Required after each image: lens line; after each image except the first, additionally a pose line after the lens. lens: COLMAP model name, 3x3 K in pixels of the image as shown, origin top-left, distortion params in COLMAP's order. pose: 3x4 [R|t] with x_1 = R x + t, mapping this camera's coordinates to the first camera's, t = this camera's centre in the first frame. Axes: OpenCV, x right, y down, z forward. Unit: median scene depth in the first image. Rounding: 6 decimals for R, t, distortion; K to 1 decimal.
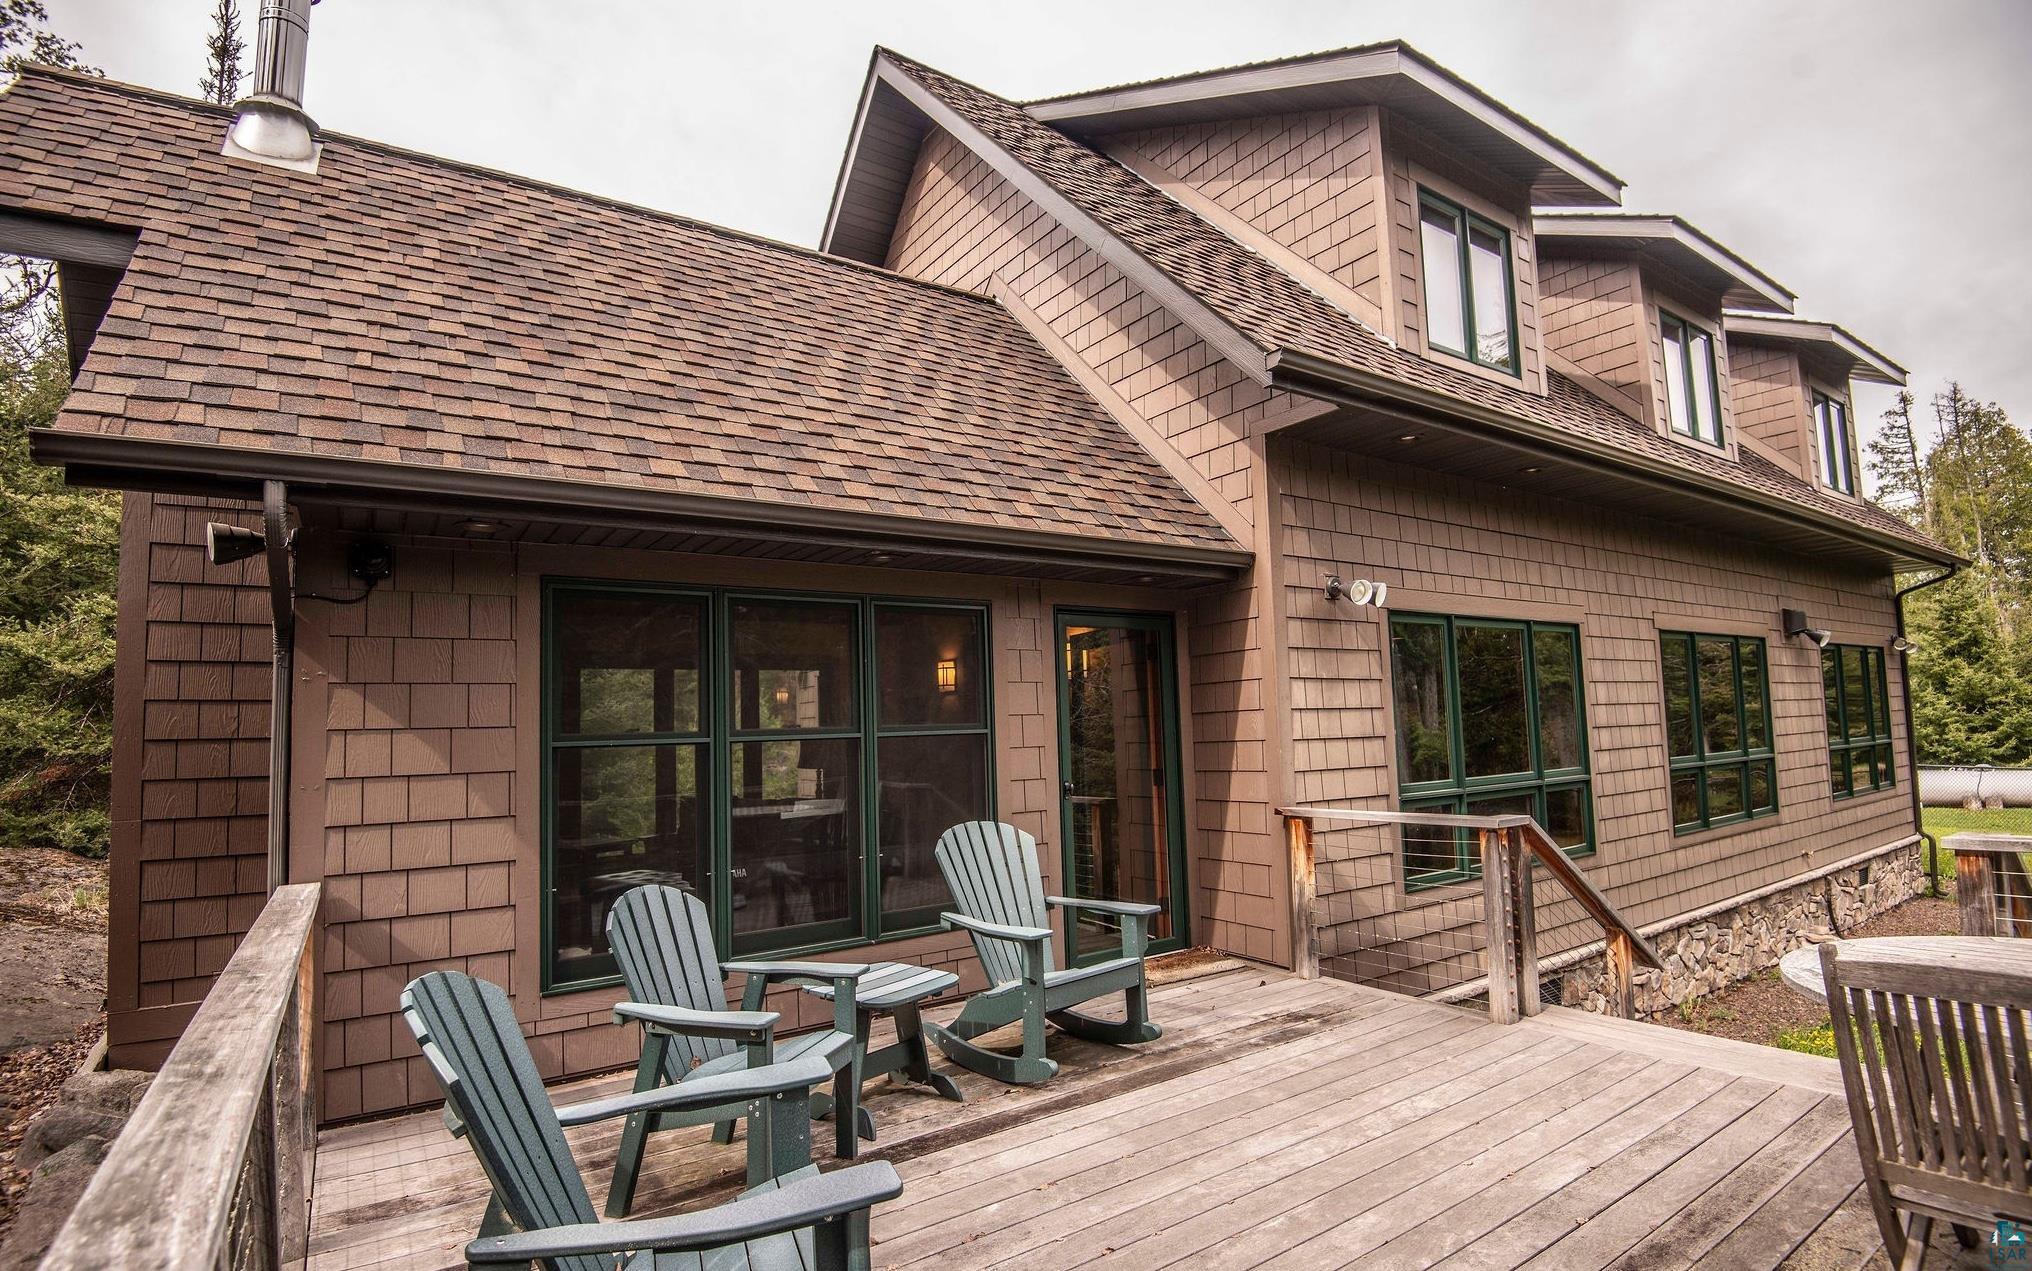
lens RADIAL K [[964.9, 0, 1014.2], [0, 964.9, 659.8], [0, 0, 1]] dist [-0.028569, -0.000275]
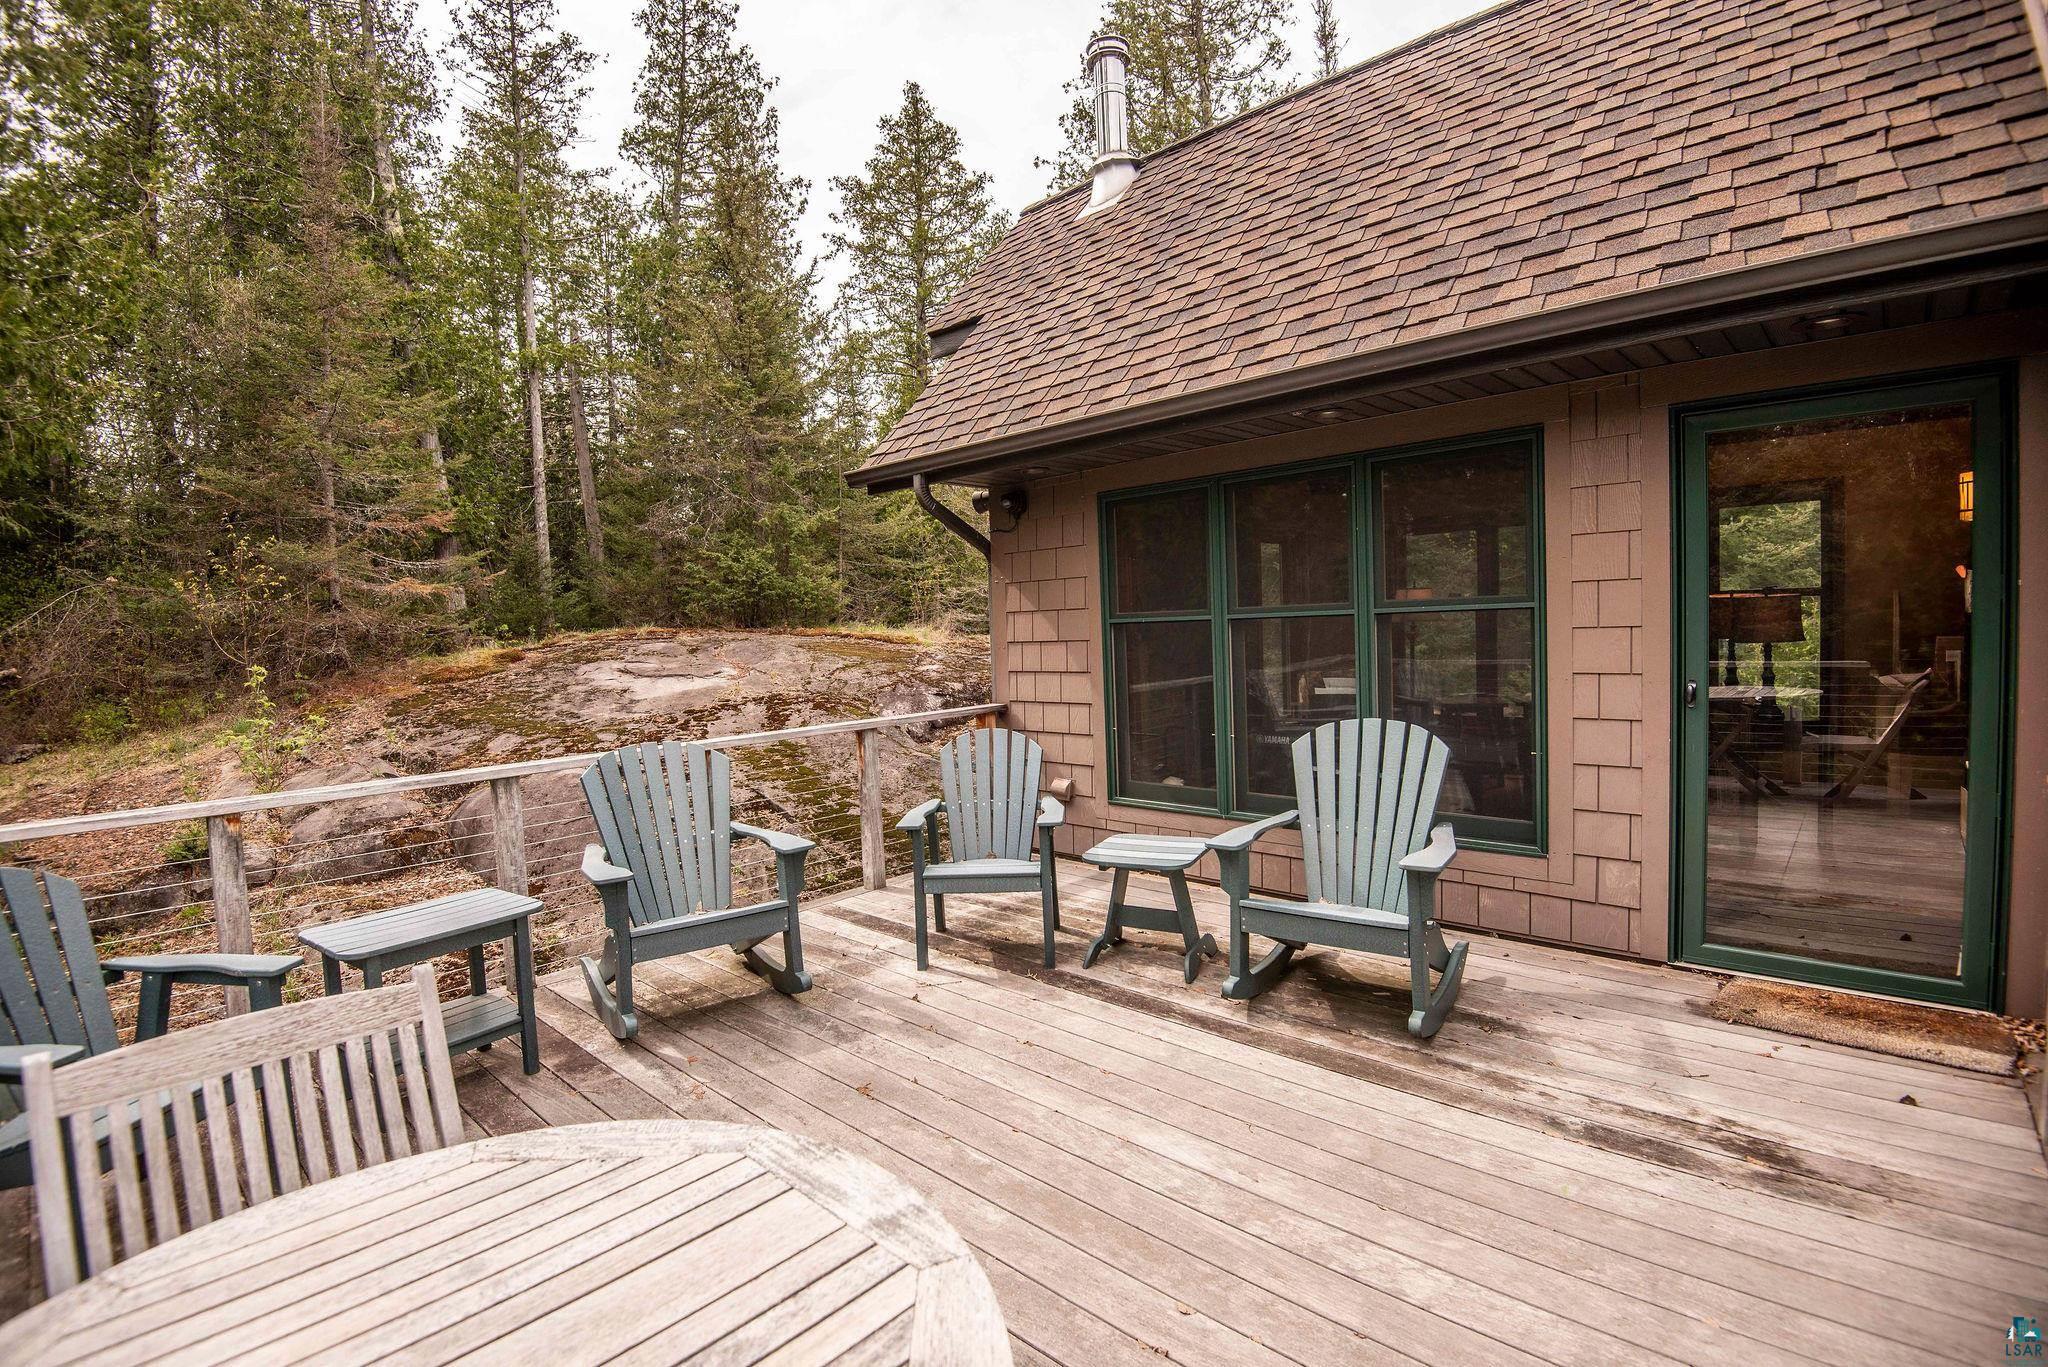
lens RADIAL K [[951.0, 0, 1024.0], [0, 951.0, 683.5], [0, 0, 1]] dist [-0.056835, -0.000343]
pose [[0.217882, 0.090596, -0.971761, 0.784051], [0.111196, 0.986894, 0.116939, 0.008334], [0.969620, -0.133535, 0.204953, 0.614286]]
